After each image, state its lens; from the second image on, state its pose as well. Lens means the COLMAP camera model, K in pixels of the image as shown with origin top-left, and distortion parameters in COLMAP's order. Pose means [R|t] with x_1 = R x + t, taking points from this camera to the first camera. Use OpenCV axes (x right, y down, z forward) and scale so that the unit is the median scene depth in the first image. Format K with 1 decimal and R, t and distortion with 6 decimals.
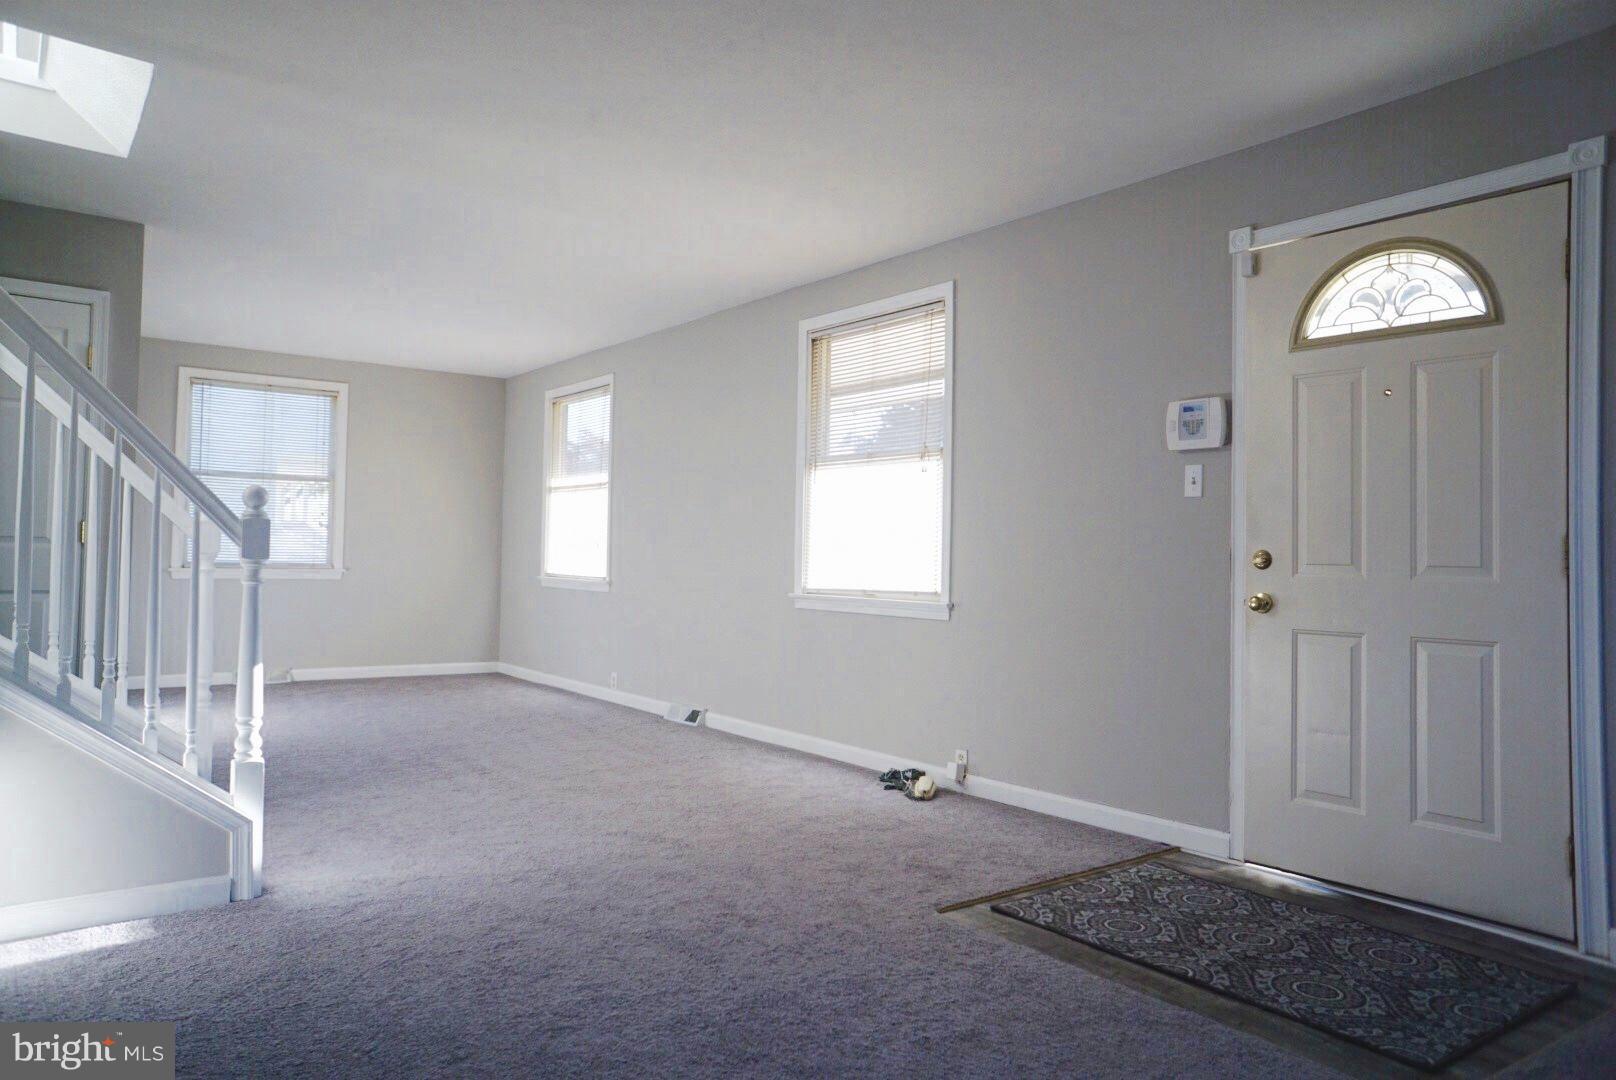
lens RADIAL K [[1093.1, 0, 805.9], [0, 1093.1, 530.8], [0, 0, 1]] dist [-0.068262, 0.100122]
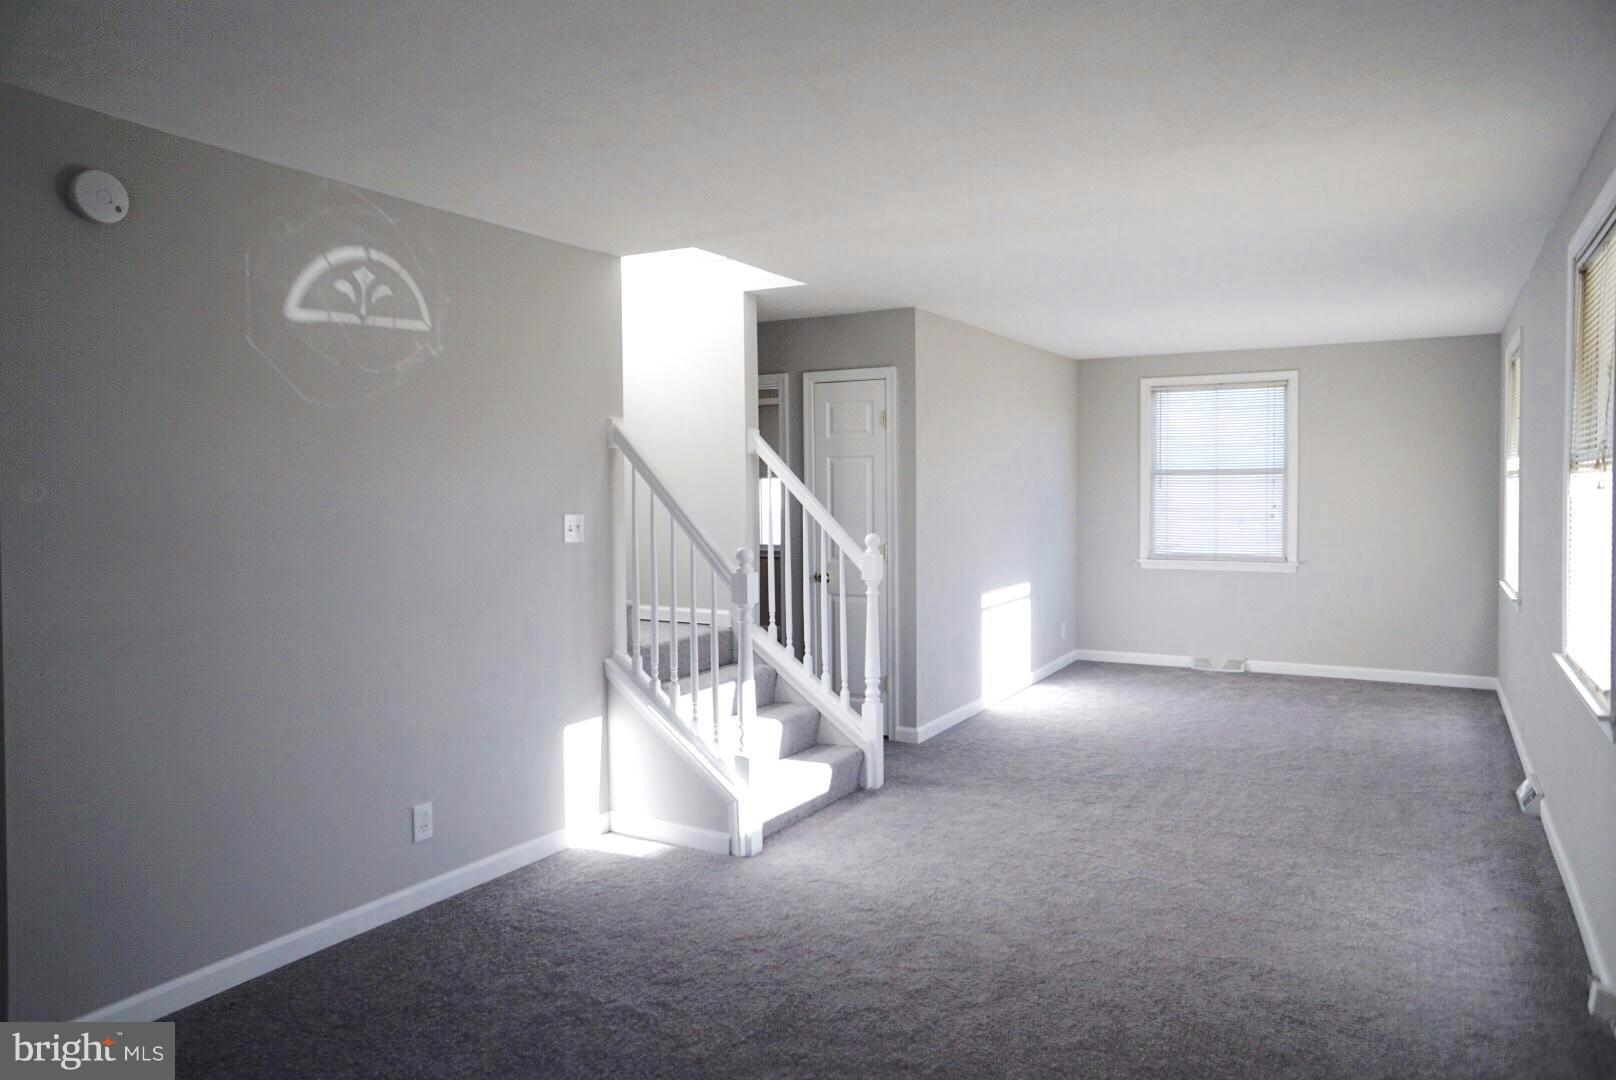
lens RADIAL K [[1093.1, 0, 805.9], [0, 1093.1, 530.8], [0, 0, 1]] dist [-0.068262, 0.100122]
pose [[0.401210, 0.013026, -0.915894, 0.406923], [0.036130, 0.998896, 0.030033, -0.054784], [0.915273, -0.045141, 0.400296, 0.300044]]
